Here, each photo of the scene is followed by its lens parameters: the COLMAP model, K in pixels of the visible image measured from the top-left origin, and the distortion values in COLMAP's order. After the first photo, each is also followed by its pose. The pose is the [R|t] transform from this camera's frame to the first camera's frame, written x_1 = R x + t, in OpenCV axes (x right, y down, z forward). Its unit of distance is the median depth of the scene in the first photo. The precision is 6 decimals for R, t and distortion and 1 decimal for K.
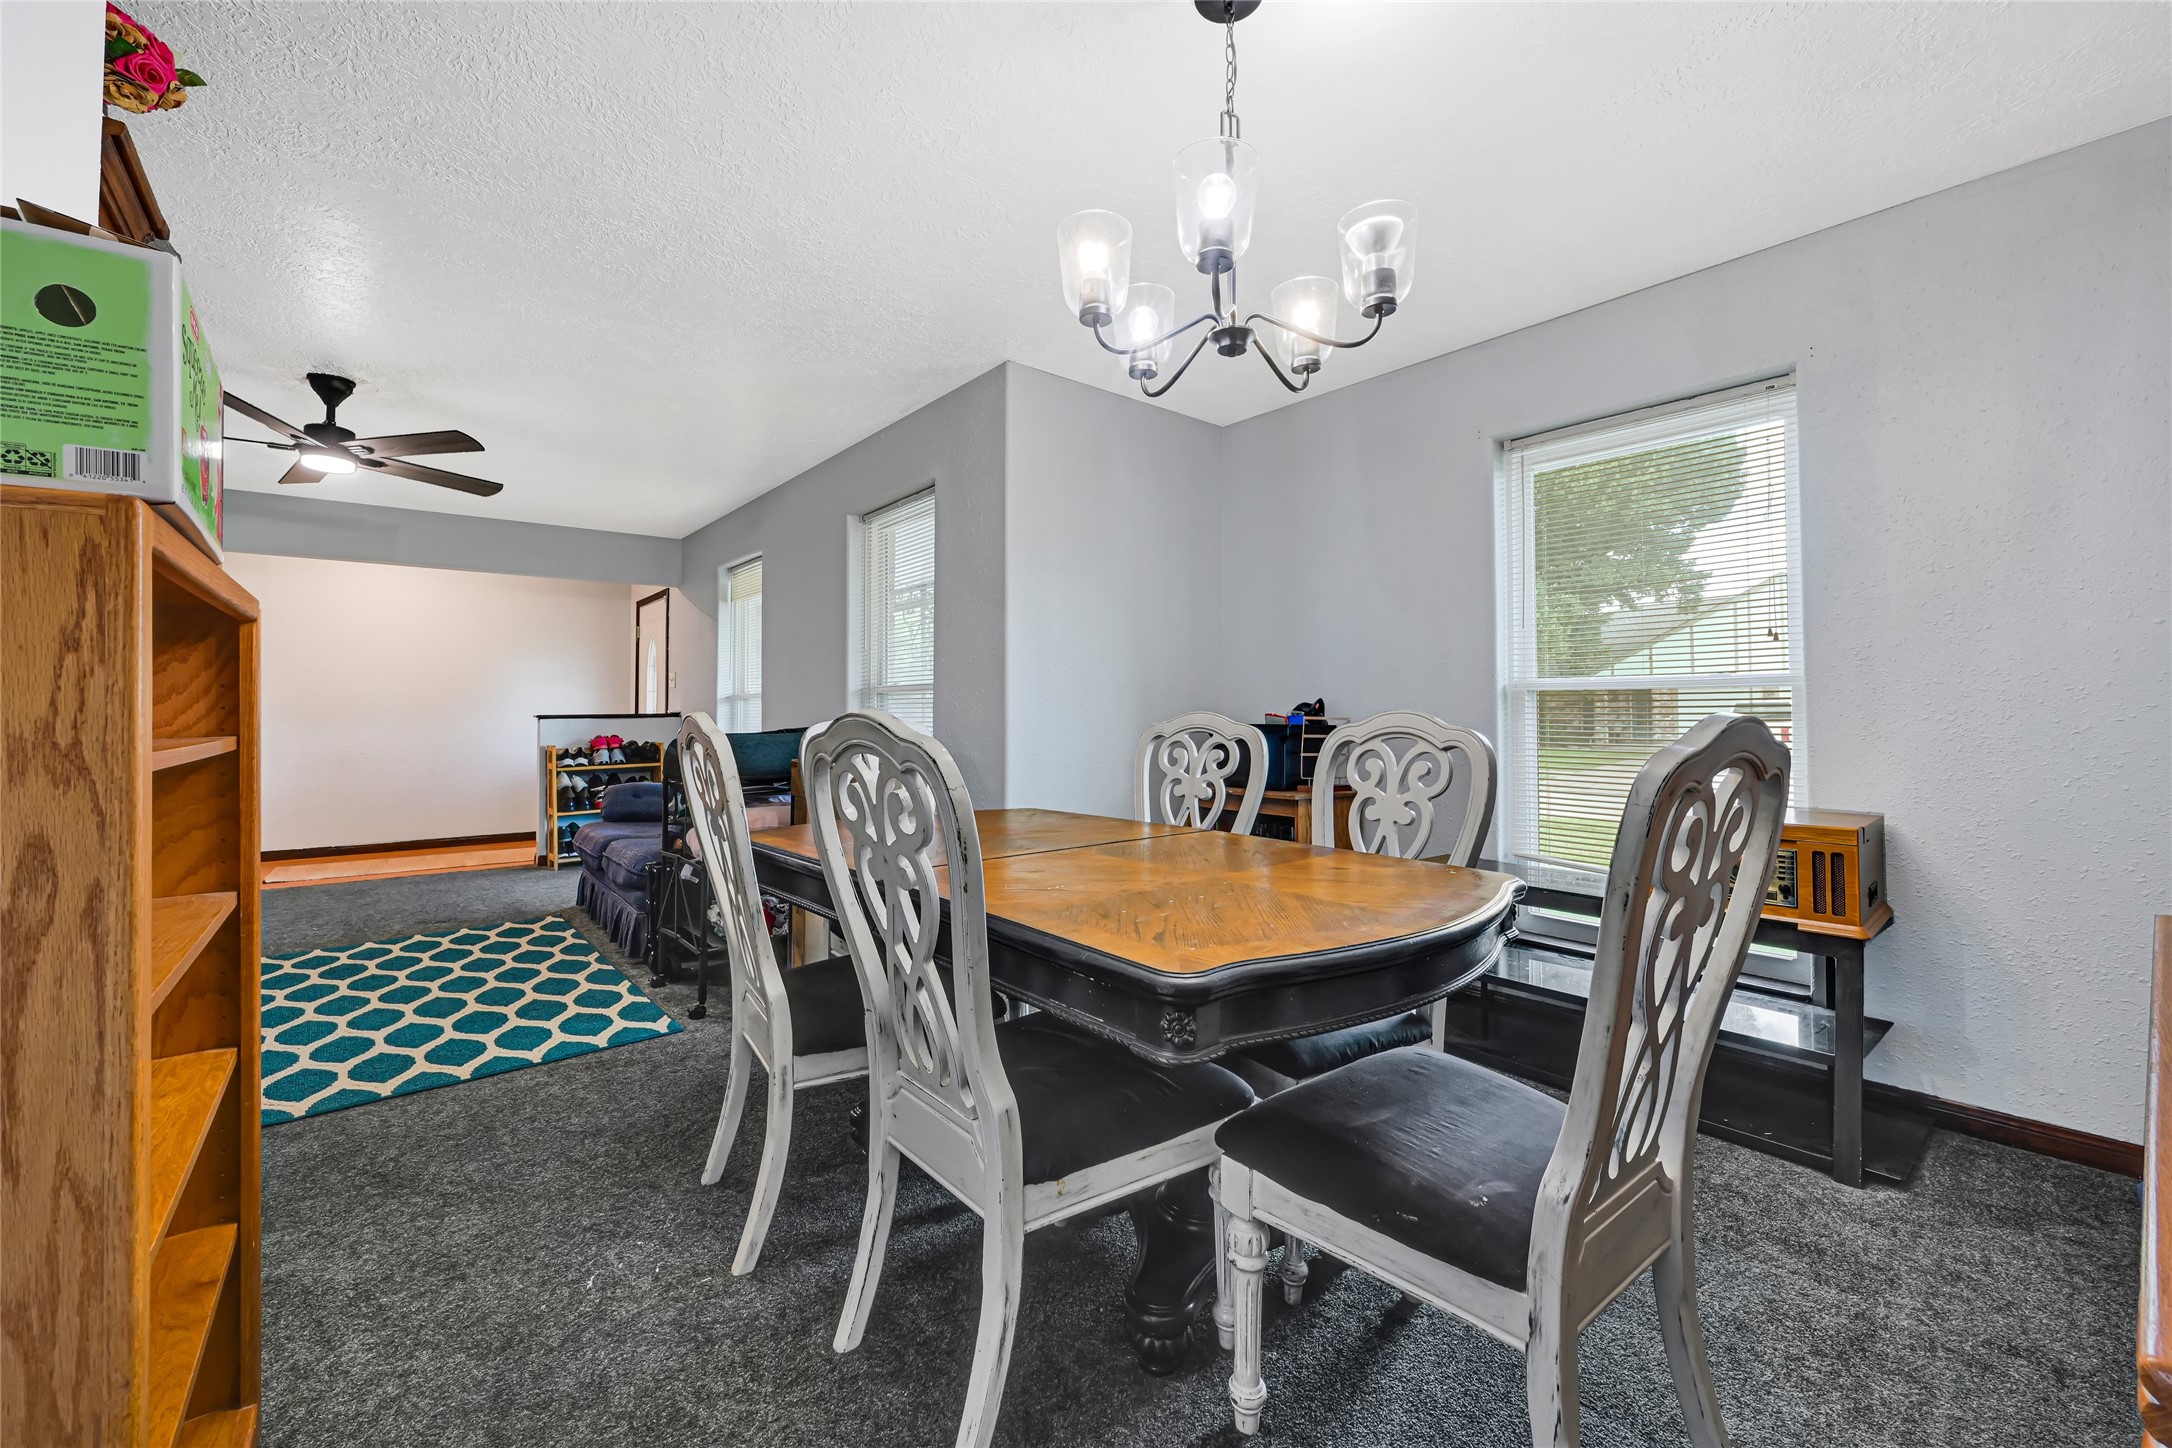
lens RADIAL K [[883.0, 0, 1090.0], [0, 883.0, 664.4], [0, 0, 1]] dist [0.002659, 0.000249]
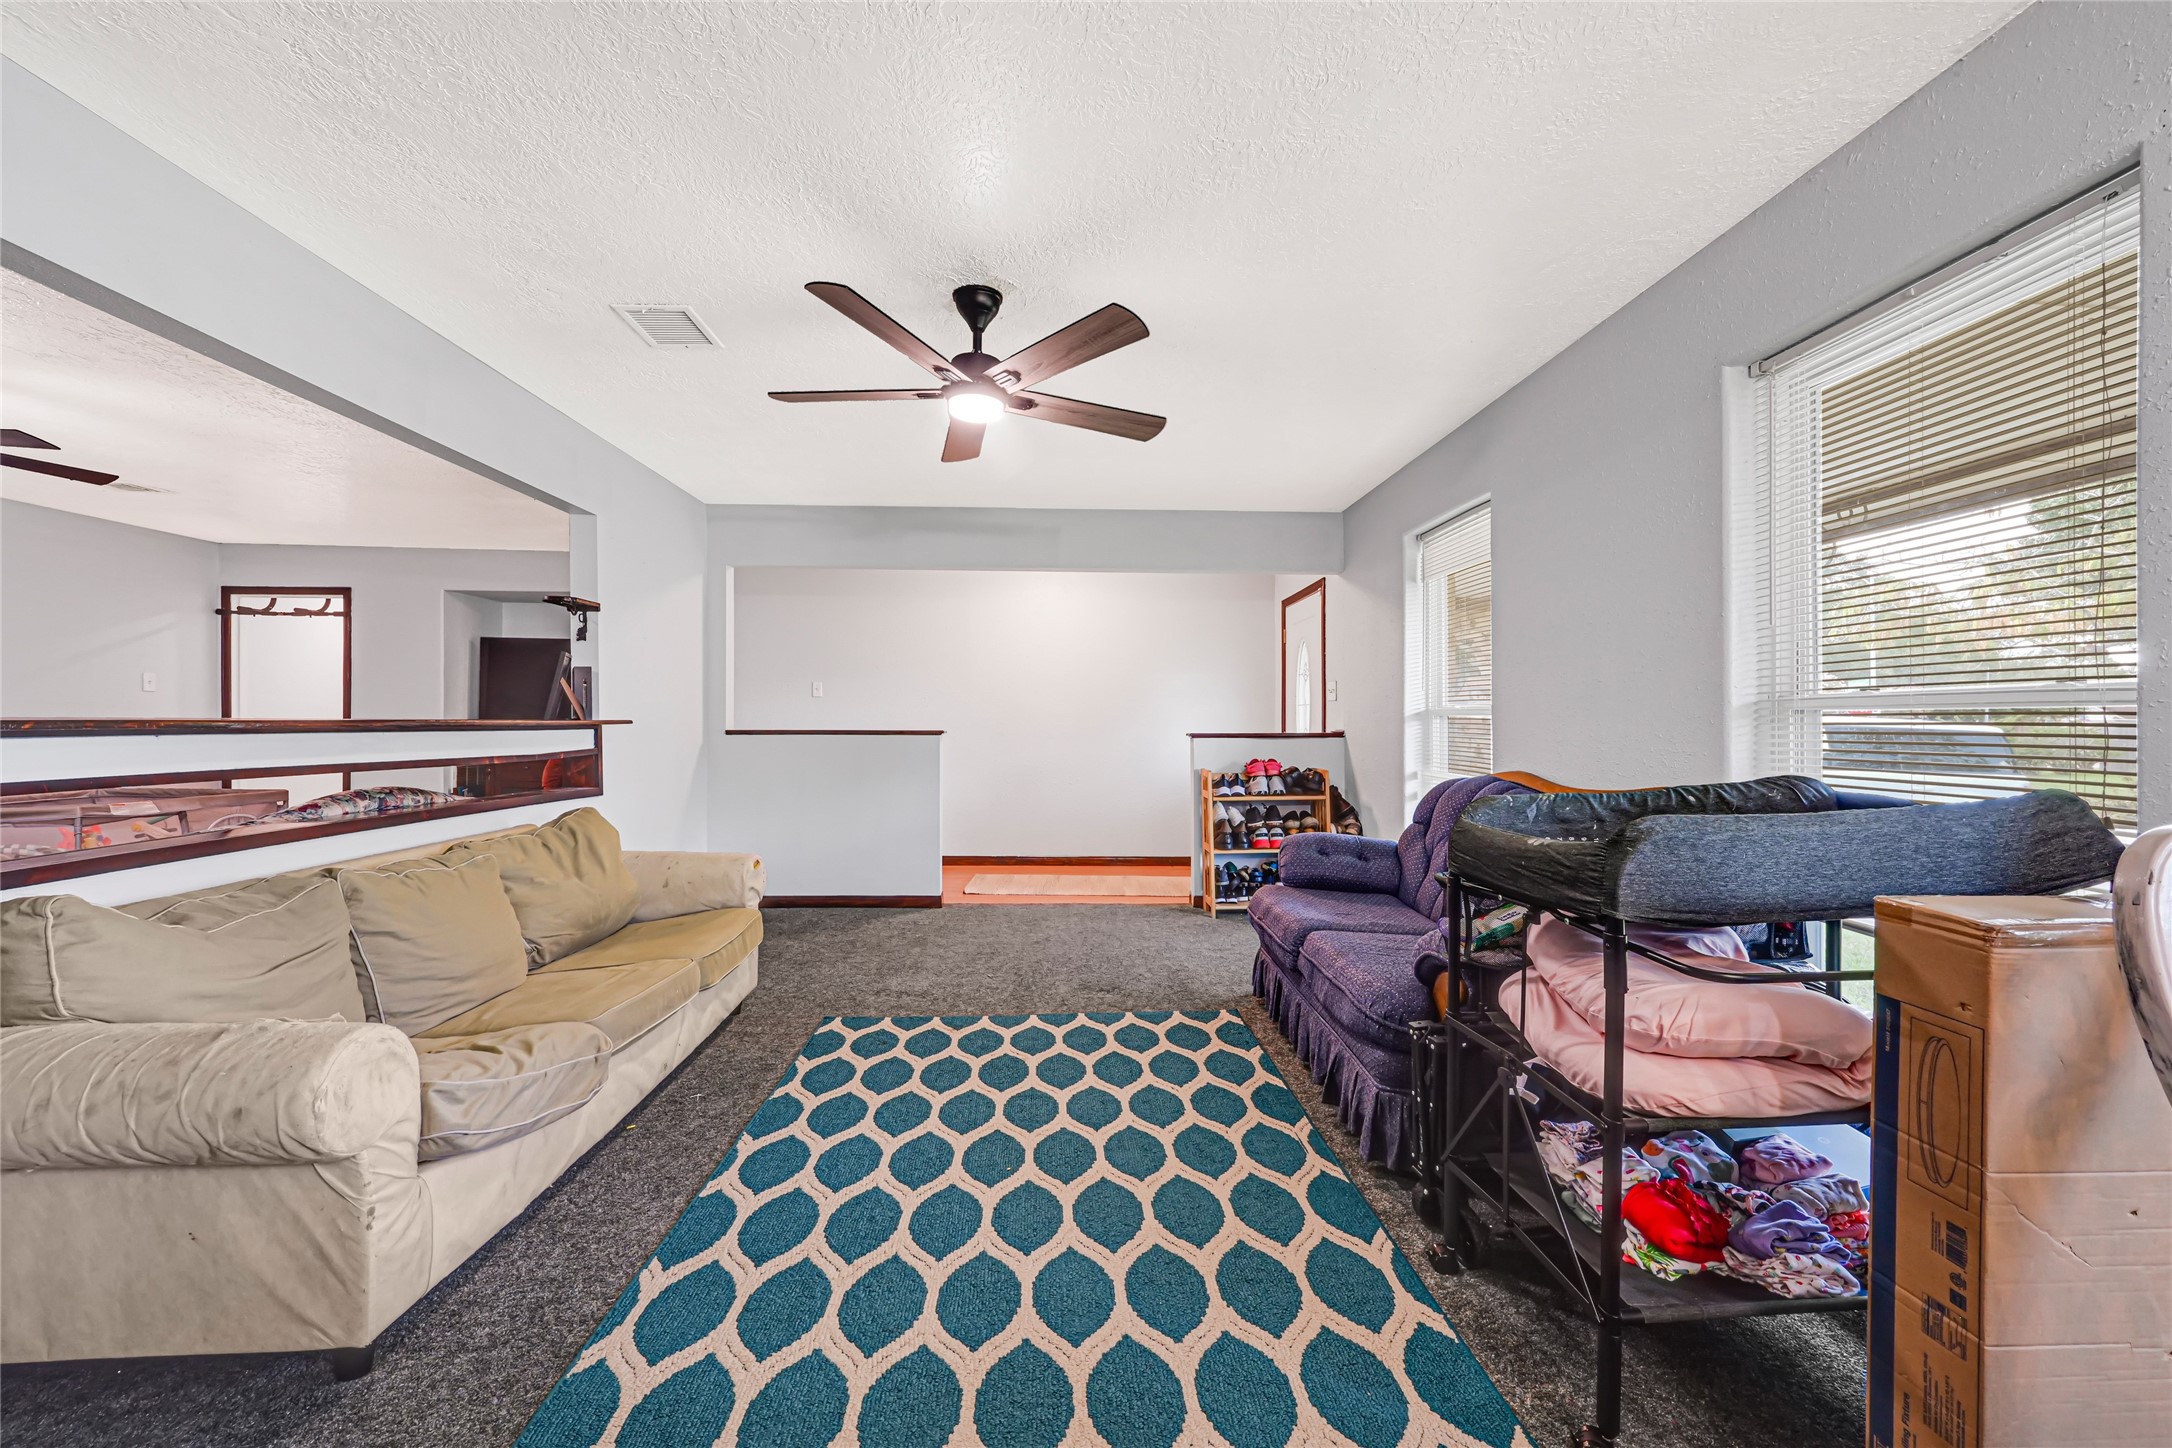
lens RADIAL K [[914.0, 0, 1100.4], [0, 914.0, 721.6], [0, 0, 1]] dist [0.000446, 0.000114]
pose [[0.806418, 0.011276, -0.591239, -0.176859], [0.016765, 0.998980, 0.041920, 0.007736], [0.591109, -0.043717, 0.805406, 0.241053]]
